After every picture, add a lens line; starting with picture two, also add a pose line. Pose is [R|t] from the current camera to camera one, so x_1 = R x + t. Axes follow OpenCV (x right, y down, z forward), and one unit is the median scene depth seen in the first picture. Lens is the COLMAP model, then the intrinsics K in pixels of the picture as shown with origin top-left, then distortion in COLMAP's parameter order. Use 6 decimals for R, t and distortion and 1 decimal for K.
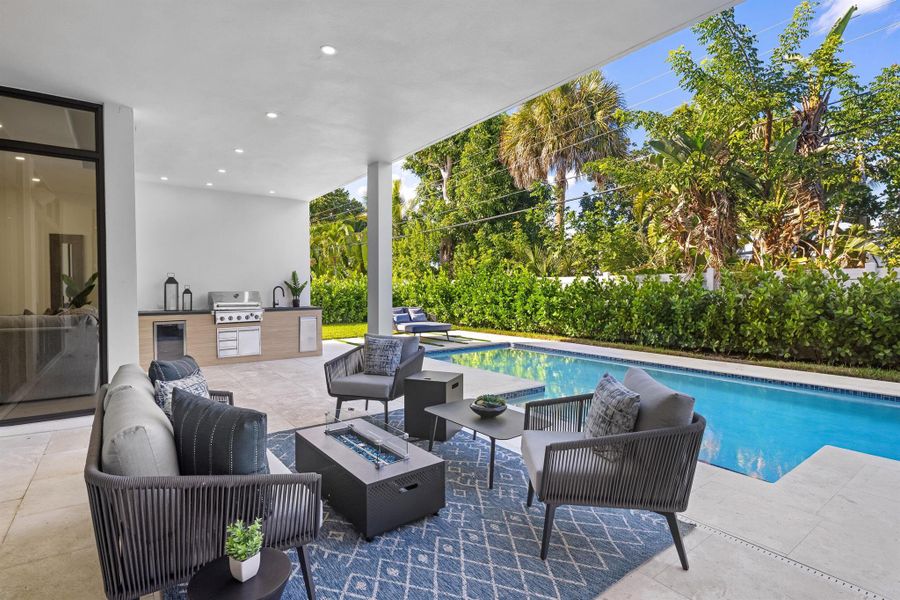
lens RADIAL K [[441.4, 0, 450.0], [0, 441.4, 300.0], [0, 0, 1]] dist [-0.002199, -0.000281]
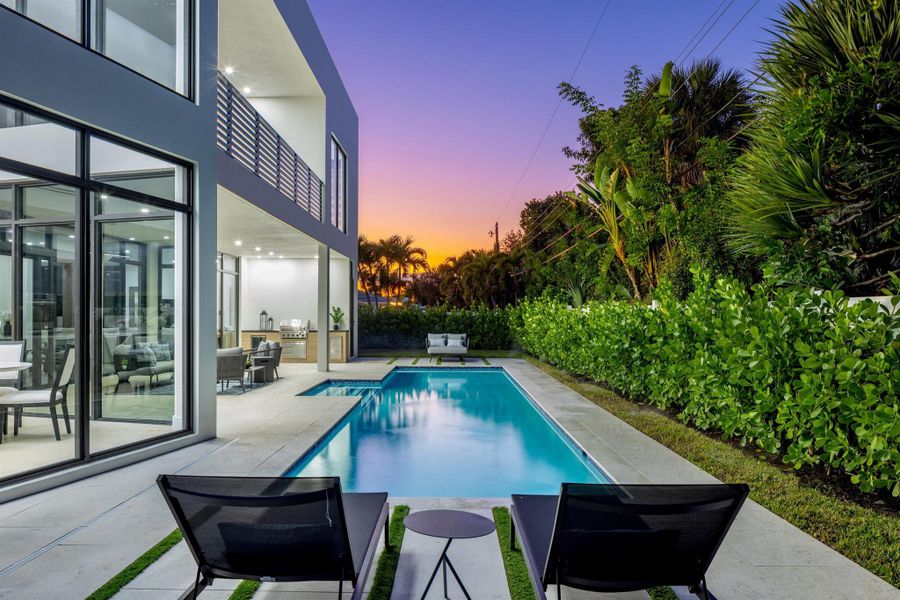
lens RADIAL K [[628.2, 0, 441.8], [0, 628.2, 306.4], [0, 0, 1]] dist [0.000737, -0.000190]
pose [[0.795259, -0.002132, -0.606266, 2.622245], [-0.021647, 0.999256, -0.031909, -0.009951], [0.605883, 0.038500, 0.794621, -1.022814]]
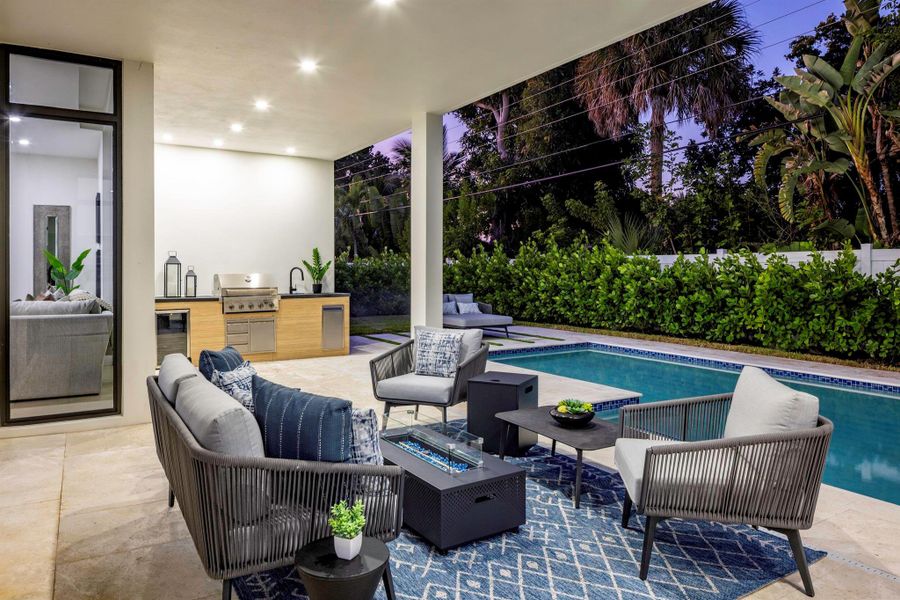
lens RADIAL K [[600.5, 0, 451.3], [0, 600.5, 273.5], [0, 0, 1]] dist [-0.011736, -0.001710]
pose [[0.996349, 0.001935, -0.085354, -0.035228], [-0.003657, 0.999793, -0.020033, 0.001199], [0.085297, 0.020272, 0.996149, -0.119830]]
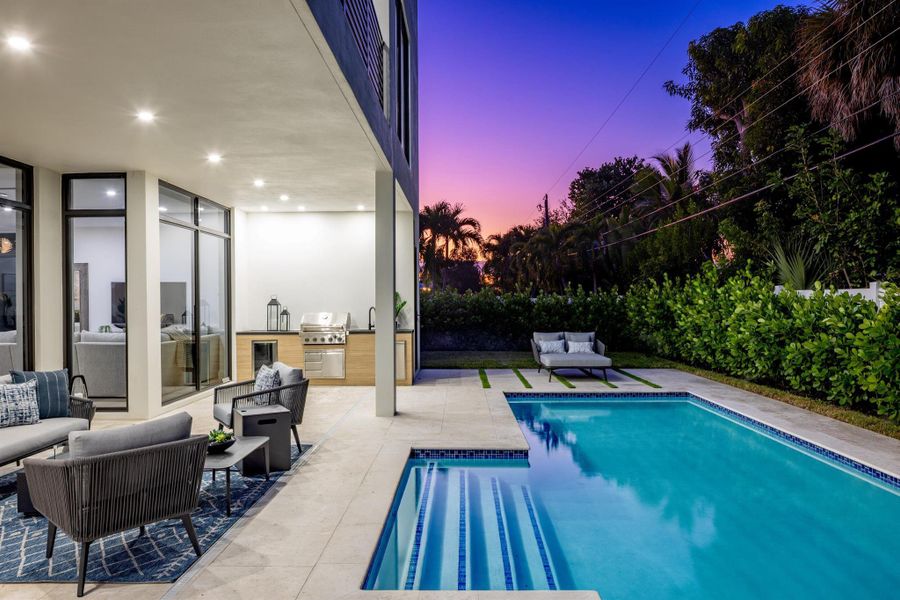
lens RADIAL K [[607.6, 0, 450.0], [0, 607.6, 300.0], [0, 0, 1]] dist [0.000158, -0.000329]
pose [[0.792220, -0.001377, -0.610234, 1.072236], [-0.013362, 0.999719, -0.019602, -0.047569], [0.610089, 0.023683, 0.791979, 0.178346]]
